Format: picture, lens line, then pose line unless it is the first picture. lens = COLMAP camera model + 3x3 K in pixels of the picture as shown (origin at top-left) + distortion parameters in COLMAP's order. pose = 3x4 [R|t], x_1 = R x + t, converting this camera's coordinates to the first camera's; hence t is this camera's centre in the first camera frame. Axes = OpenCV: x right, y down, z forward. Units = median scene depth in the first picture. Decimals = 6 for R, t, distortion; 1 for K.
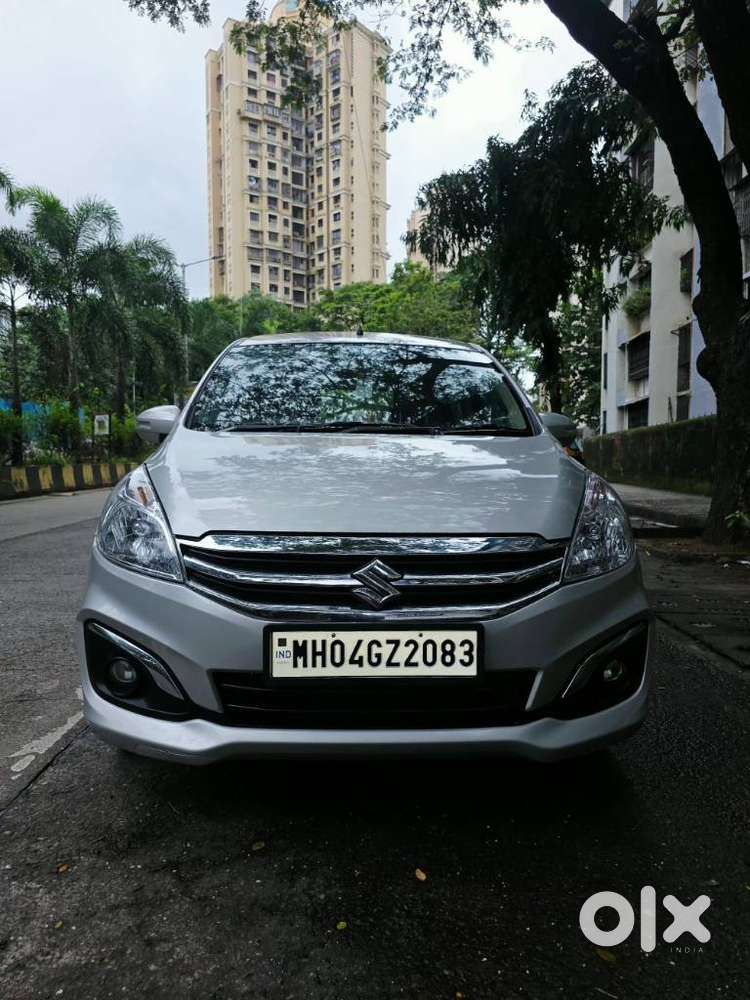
lens RADIAL K [[671.9, 0, 367.1], [0, 671.9, 508.1], [0, 0, 1]] dist [0.051369, -0.041935]
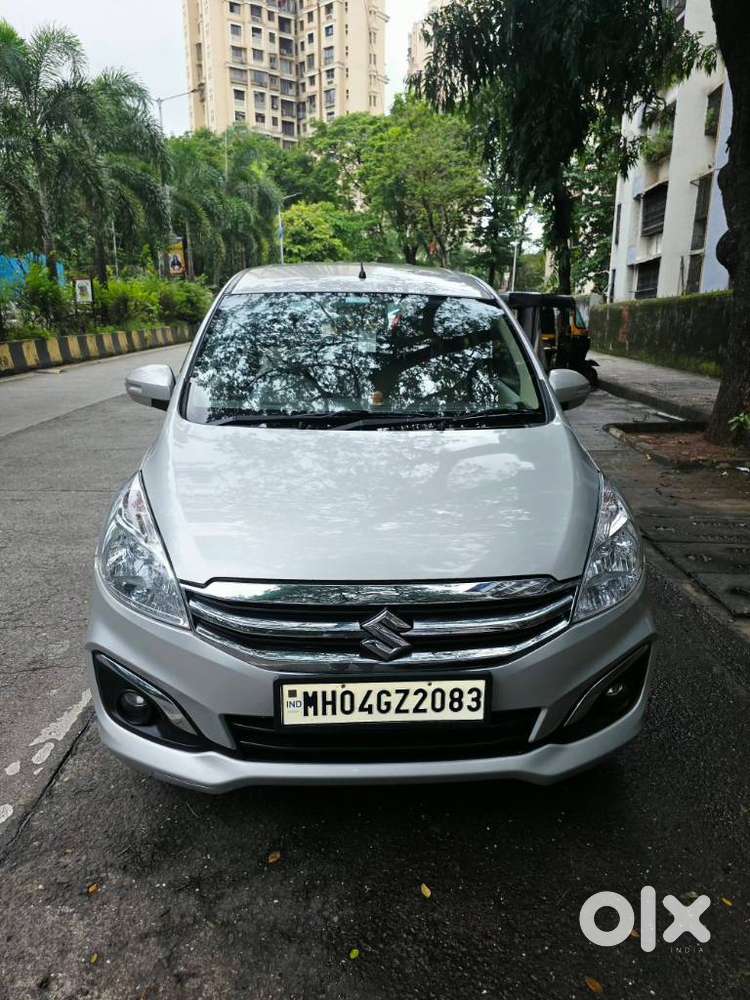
lens RADIAL K [[671.9, 0, 376.6], [0, 671.9, 506.1], [0, 0, 1]] dist [0.051369, -0.041935]
pose [[0.999842, -0.002889, 0.017539, -0.014434], [-0.000710, 0.979433, 0.201769, -0.238209], [-0.017761, -0.201750, 0.979276, 0.054770]]
